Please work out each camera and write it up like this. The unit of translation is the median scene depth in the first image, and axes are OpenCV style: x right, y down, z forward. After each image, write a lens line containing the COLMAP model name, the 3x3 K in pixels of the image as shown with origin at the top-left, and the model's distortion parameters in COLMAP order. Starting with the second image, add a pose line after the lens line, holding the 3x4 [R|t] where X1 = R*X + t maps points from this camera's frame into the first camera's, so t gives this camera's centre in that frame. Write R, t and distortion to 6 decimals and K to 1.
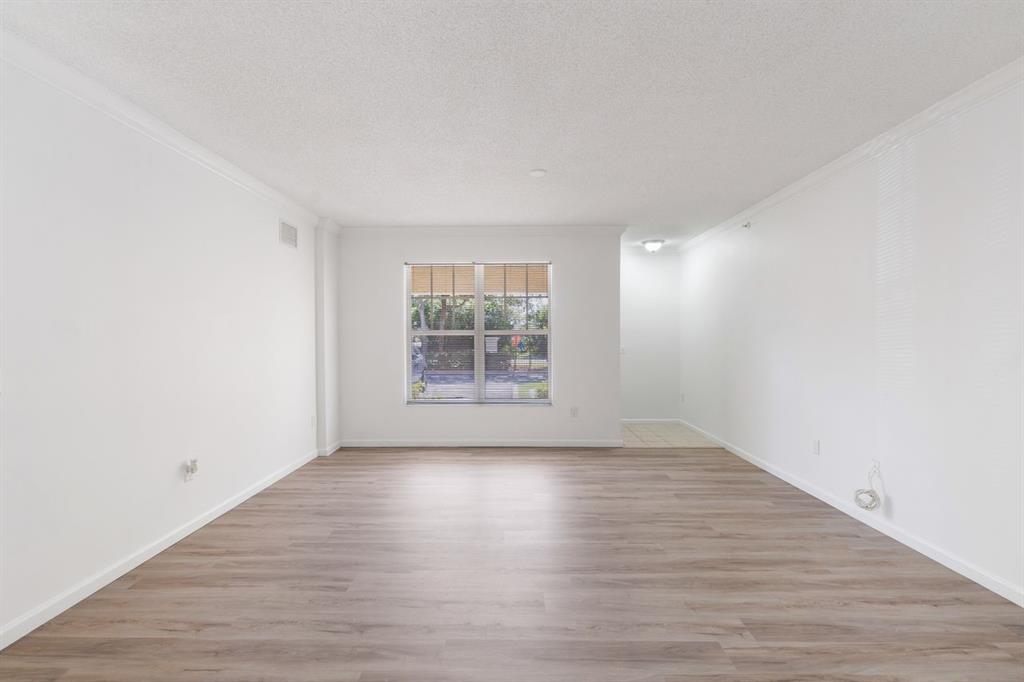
lens RADIAL K [[432.0, 0, 509.8], [0, 432.0, 340.6], [0, 0, 1]] dist [-0.008677, 0.000880]
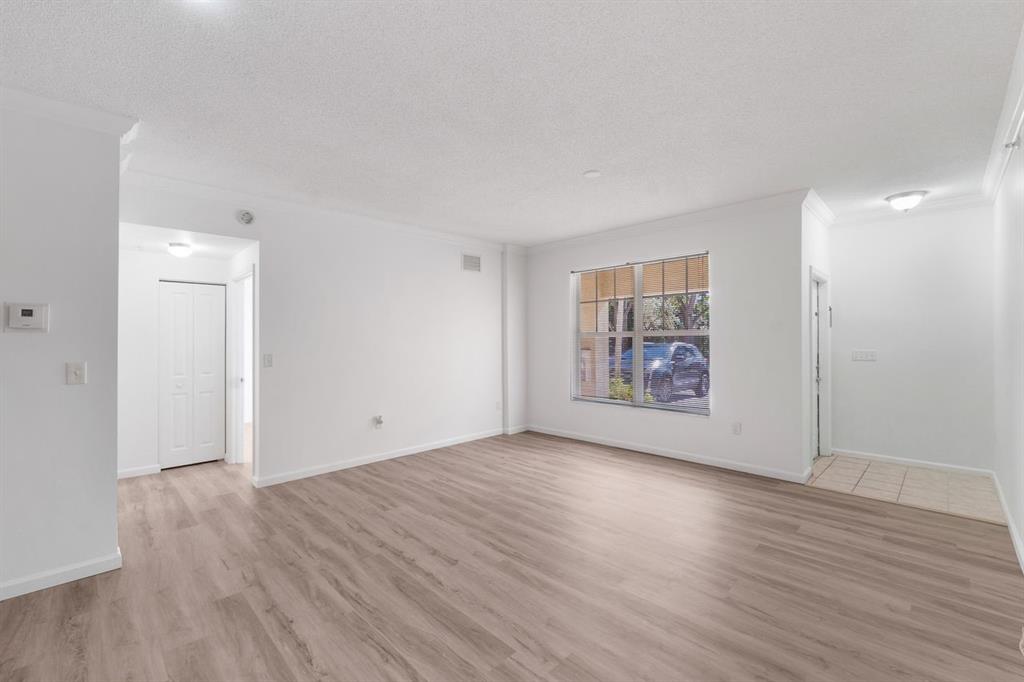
lens RADIAL K [[432.0, 0, 508.7], [0, 432.0, 339.5], [0, 0, 1]] dist [-0.008677, 0.000880]
pose [[0.710607, -0.002593, -0.703584, 0.576605], [-0.000562, 0.999991, -0.004252, -0.002202], [0.703589, 0.003417, 0.710599, 0.143518]]
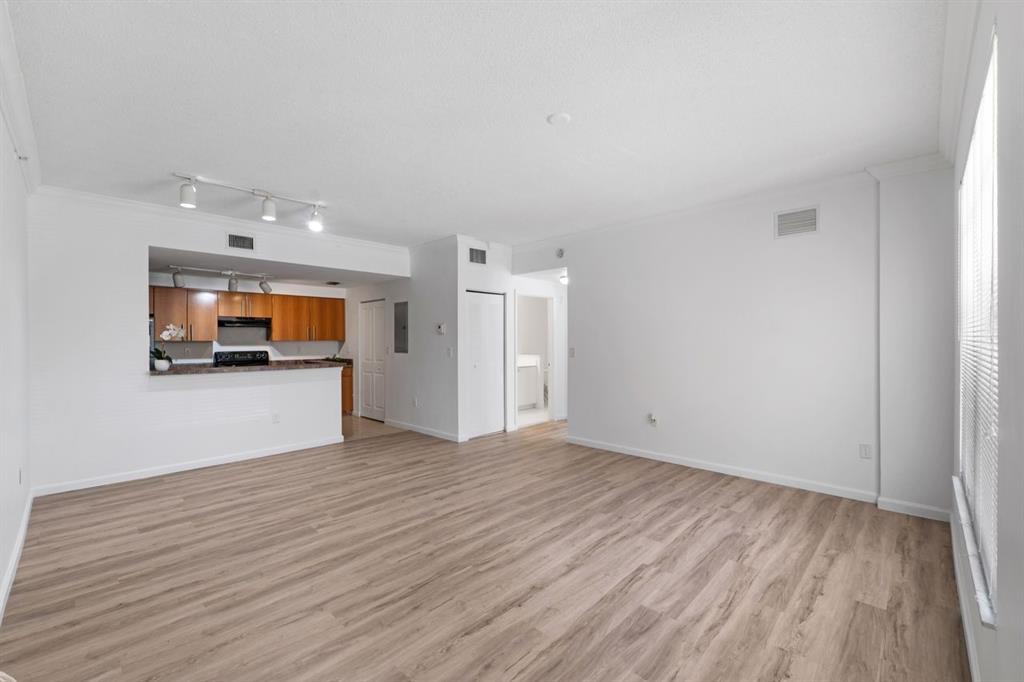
lens RADIAL K [[432.0, 0, 509.9], [0, 432.0, 341.0], [0, 0, 1]] dist [-0.008677, 0.000880]
pose [[-0.691876, 0.009081, -0.721959, 0.609103], [0.000278, 0.999924, 0.012311, -0.010912], [0.722017, 0.008317, -0.691826, 1.328682]]
